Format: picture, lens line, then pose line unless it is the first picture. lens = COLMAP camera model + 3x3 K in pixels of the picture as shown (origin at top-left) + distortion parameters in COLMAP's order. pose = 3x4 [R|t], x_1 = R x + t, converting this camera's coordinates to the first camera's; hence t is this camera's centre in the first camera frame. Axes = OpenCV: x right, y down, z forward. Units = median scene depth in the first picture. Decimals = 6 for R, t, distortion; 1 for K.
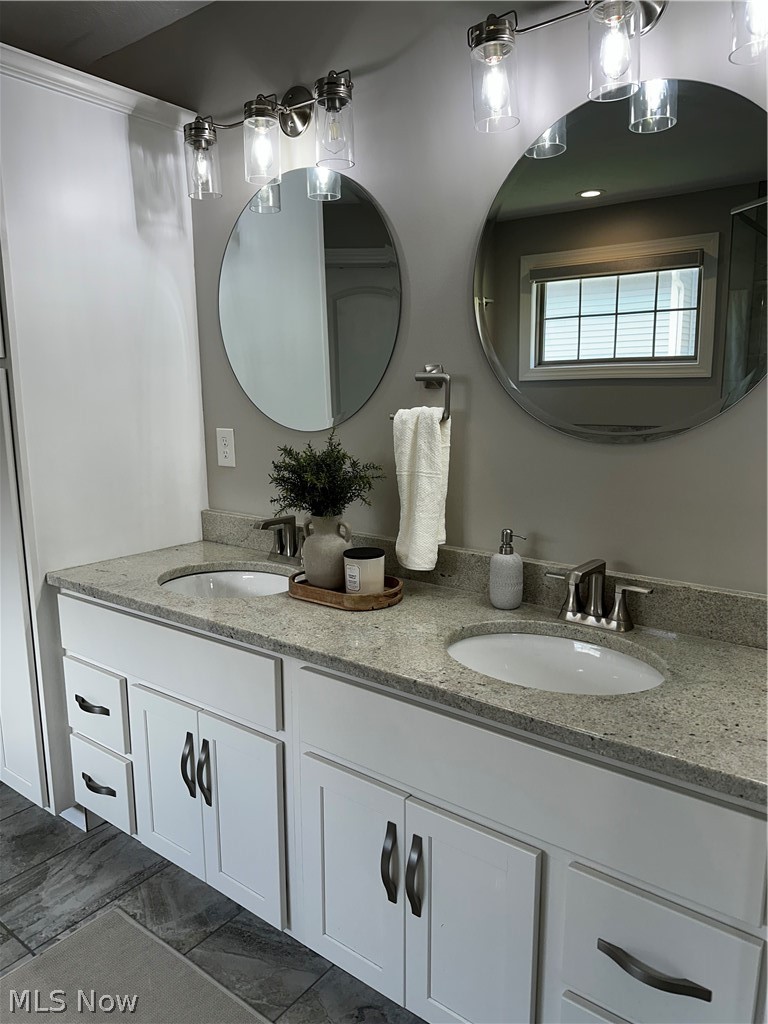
lens RADIAL K [[715.8, 0, 384.0], [0, 715.8, 512.0], [0, 0, 1]] dist [0.095230, -0.159690]
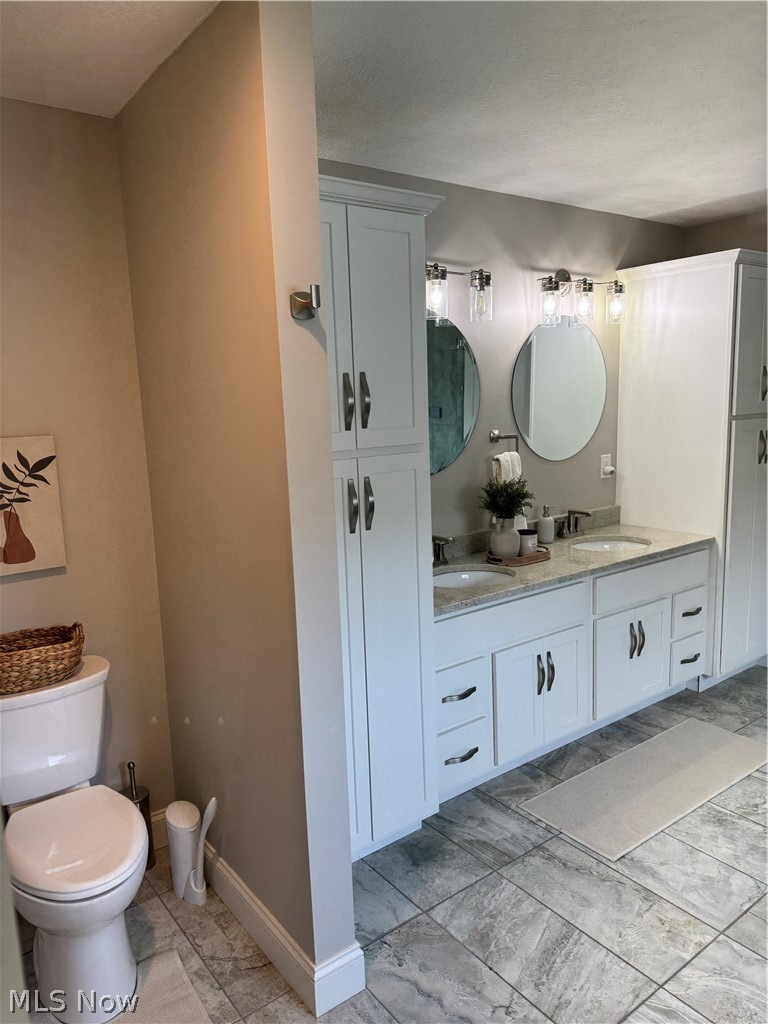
lens RADIAL K [[715.3, 0, 386.9], [0, 715.3, 513.4], [0, 0, 1]] dist [0.095980, -0.148972]
pose [[0.258393, -0.150730, 0.954208, -1.858043], [0.194849, 0.975584, 0.101343, -0.247082], [-0.946186, 0.159740, 0.281453, 0.794119]]
